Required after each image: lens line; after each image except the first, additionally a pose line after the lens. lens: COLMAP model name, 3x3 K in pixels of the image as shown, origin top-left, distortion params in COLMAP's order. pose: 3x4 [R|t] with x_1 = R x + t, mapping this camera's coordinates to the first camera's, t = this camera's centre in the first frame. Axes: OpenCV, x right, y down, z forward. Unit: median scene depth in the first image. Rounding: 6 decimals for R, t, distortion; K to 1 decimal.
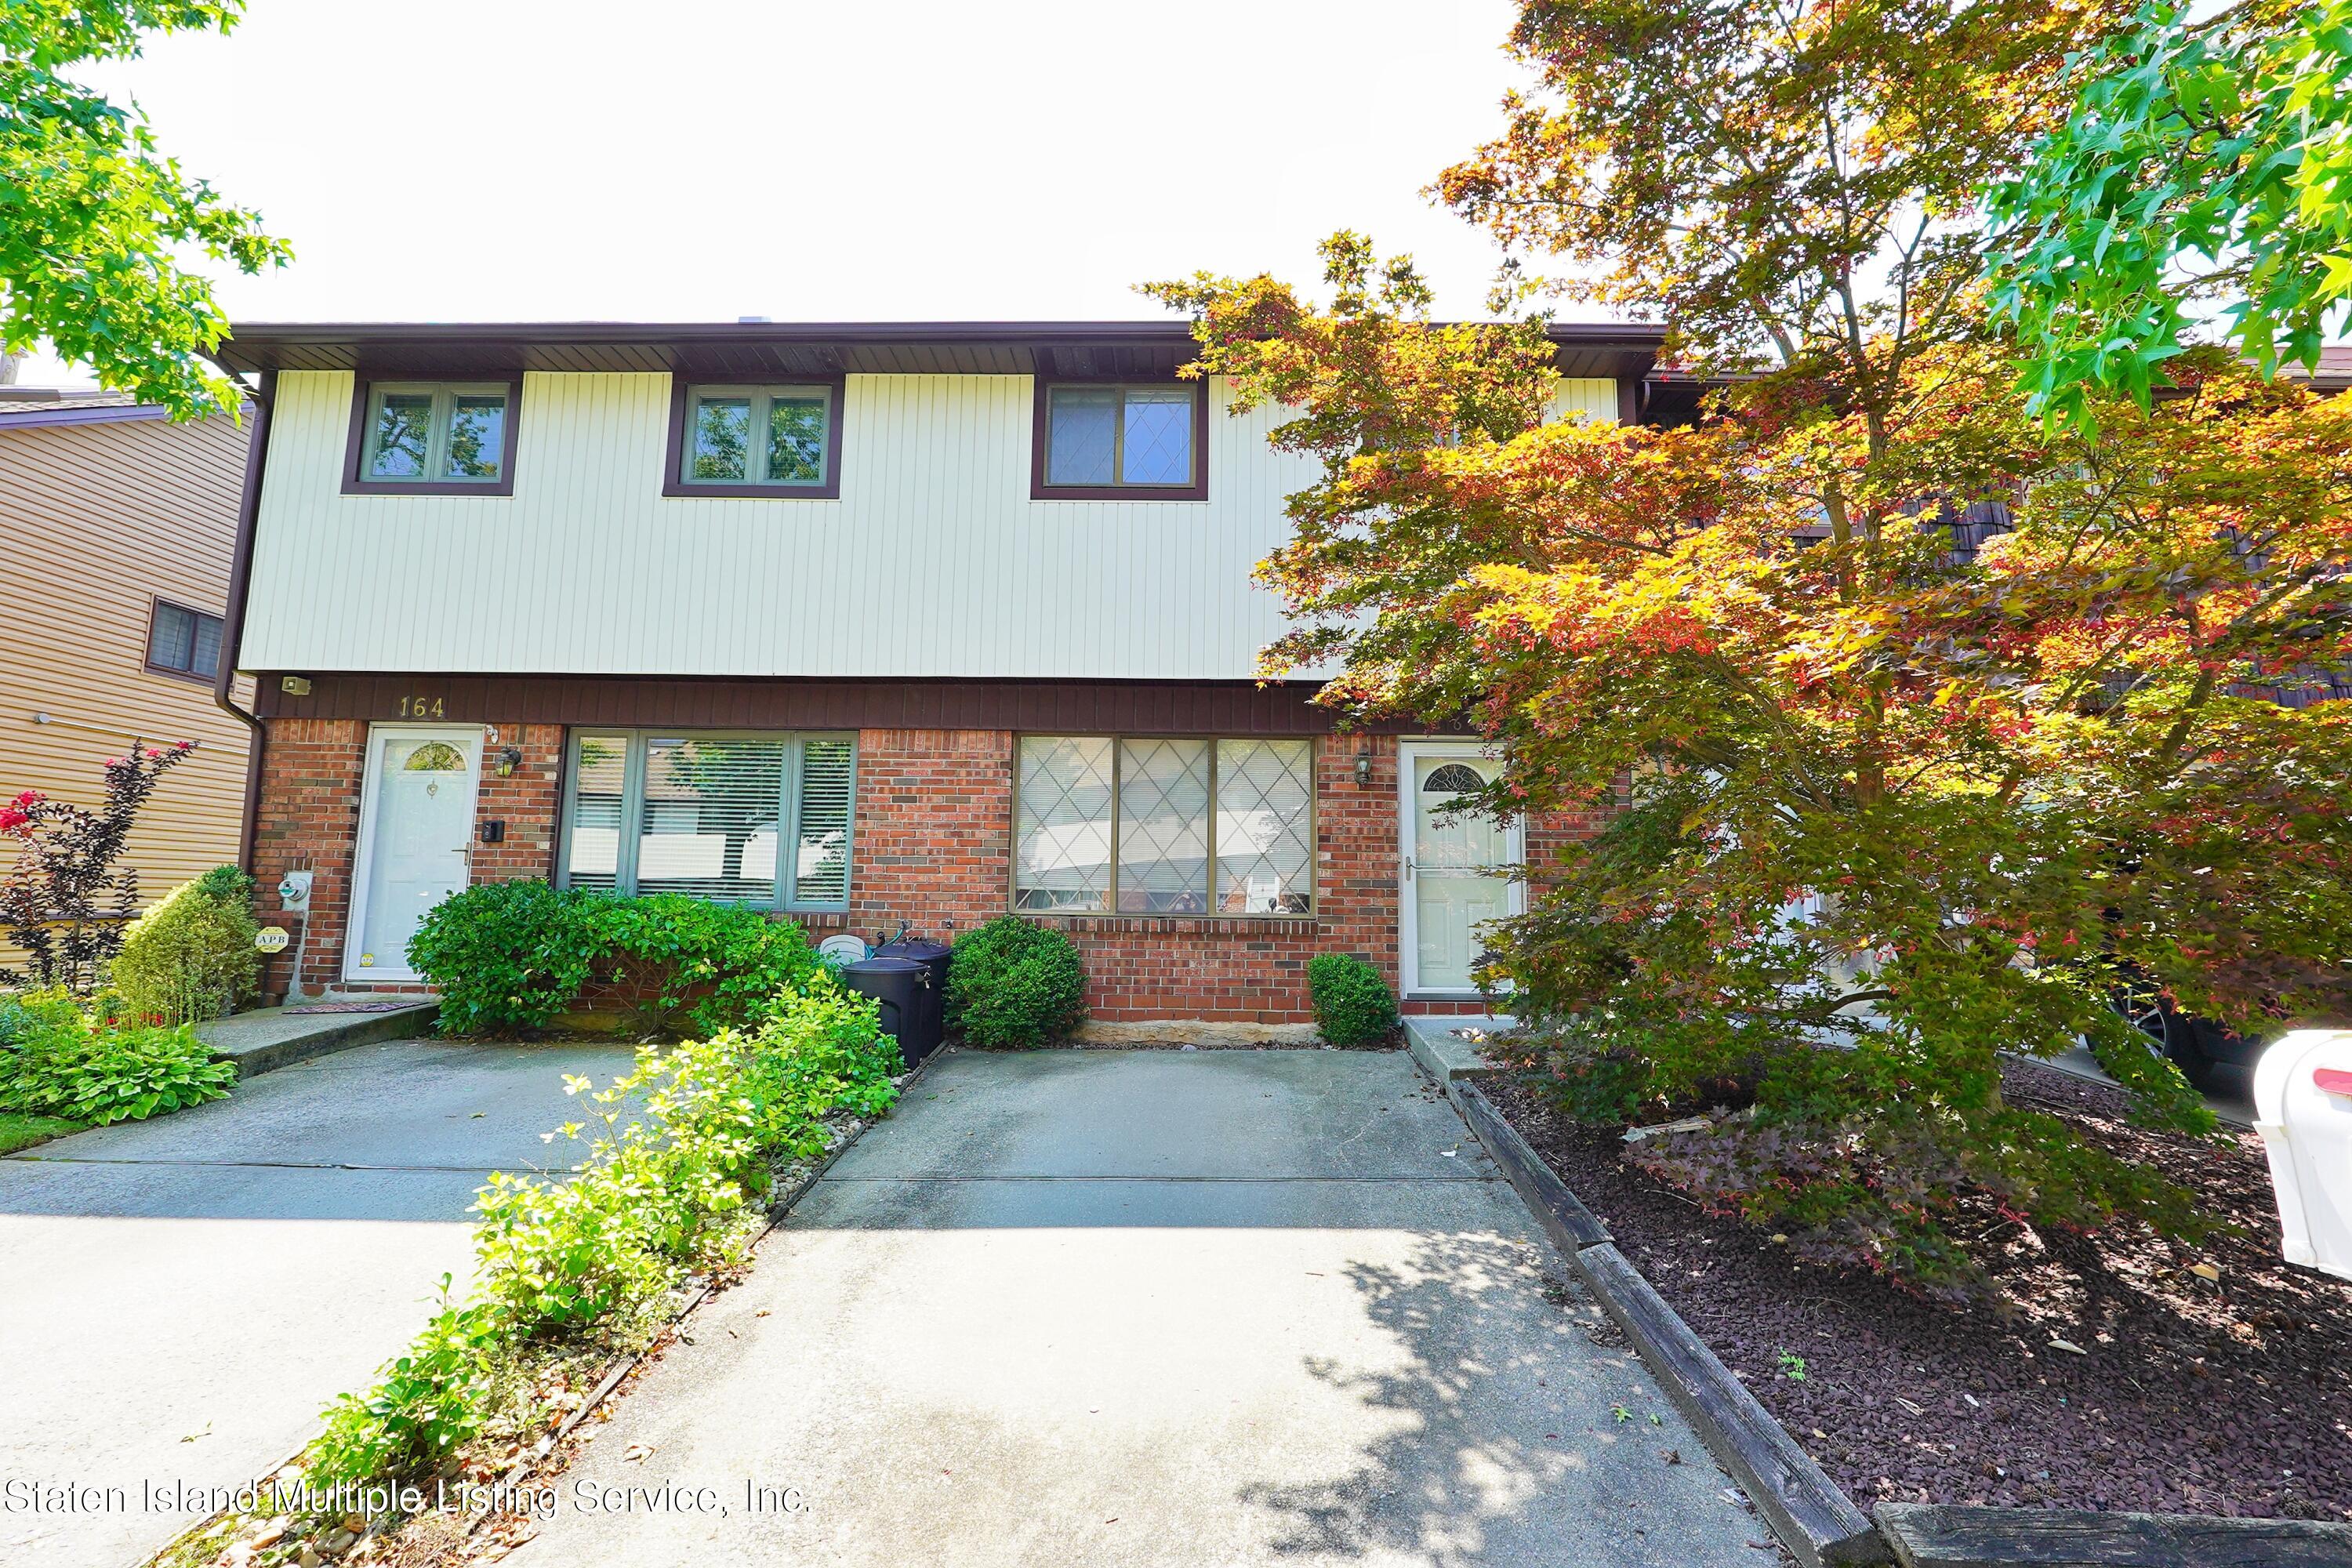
lens RADIAL K [[1071.7, 0, 1187.0], [0, 1071.7, 783.8], [0, 0, 1]] dist [-0.016562, 0.005503]
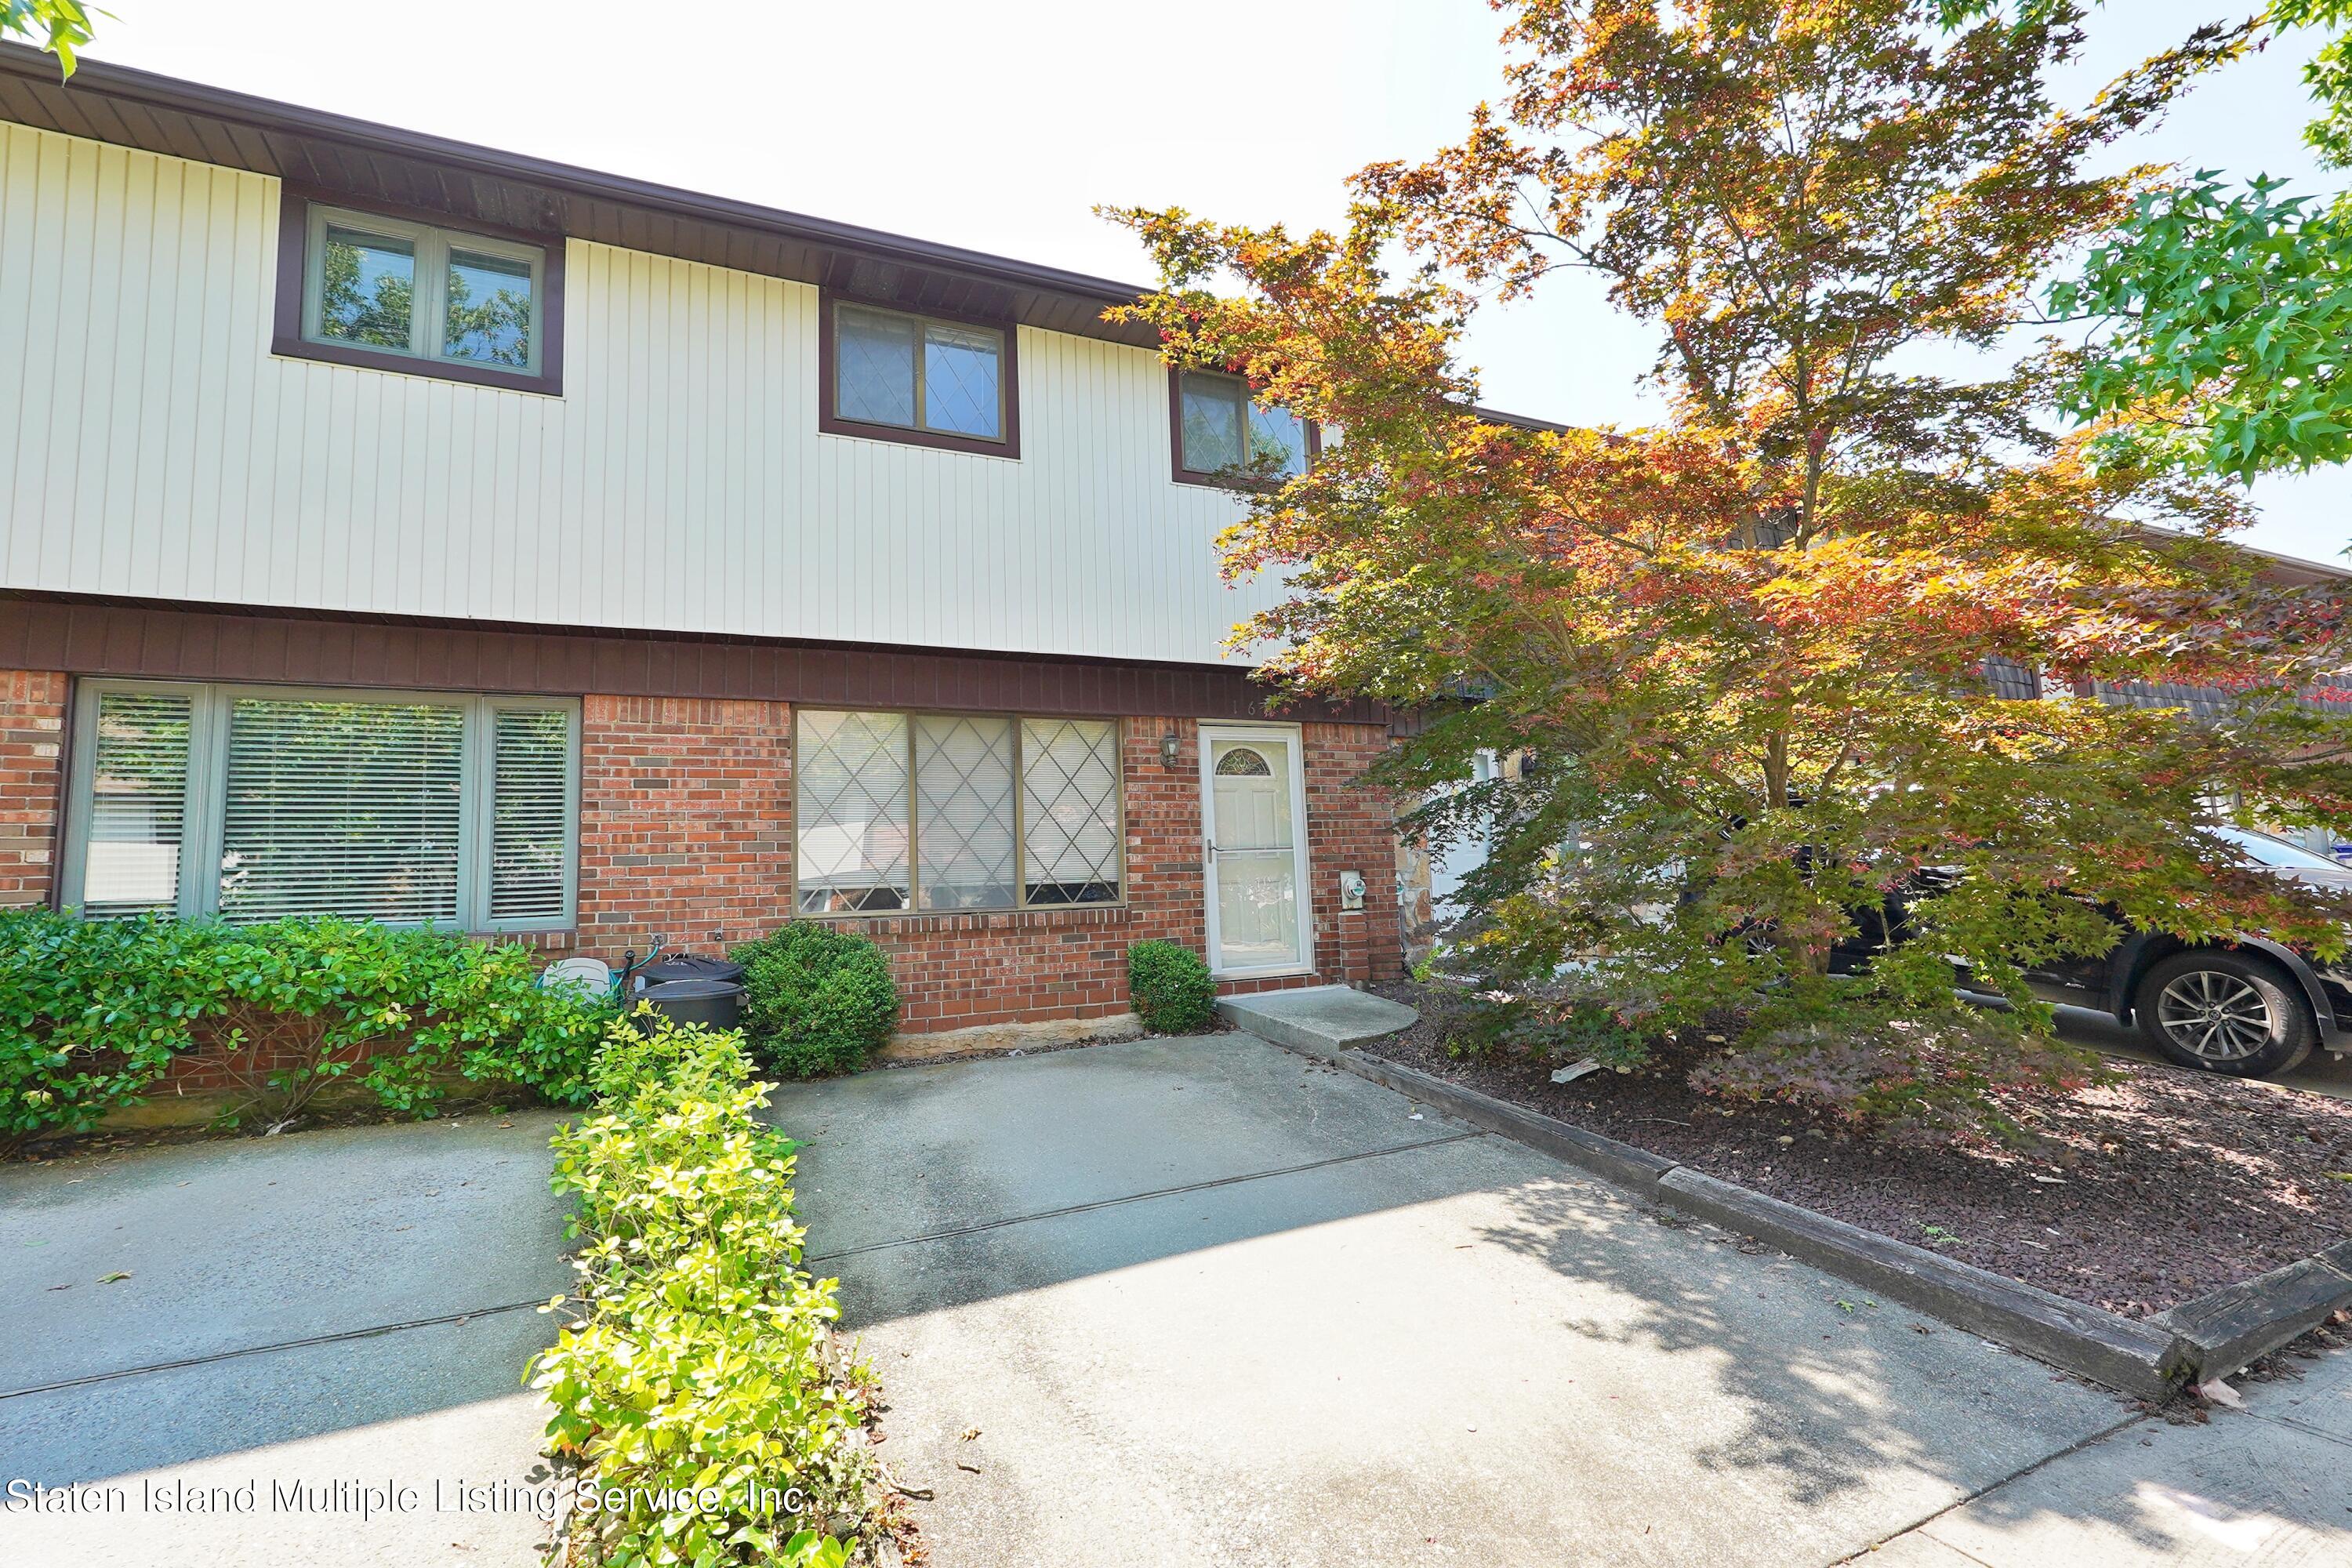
lens RADIAL K [[1071.7, 0, 1180.1], [0, 1071.7, 782.4], [0, 0, 1]] dist [-0.016562, 0.005503]
pose [[0.898337, -0.002605, 0.439299, -0.263264], [0.002203, 0.999997, 0.001426, 0.013218], [-0.439301, -0.000314, 0.898340, 0.110023]]
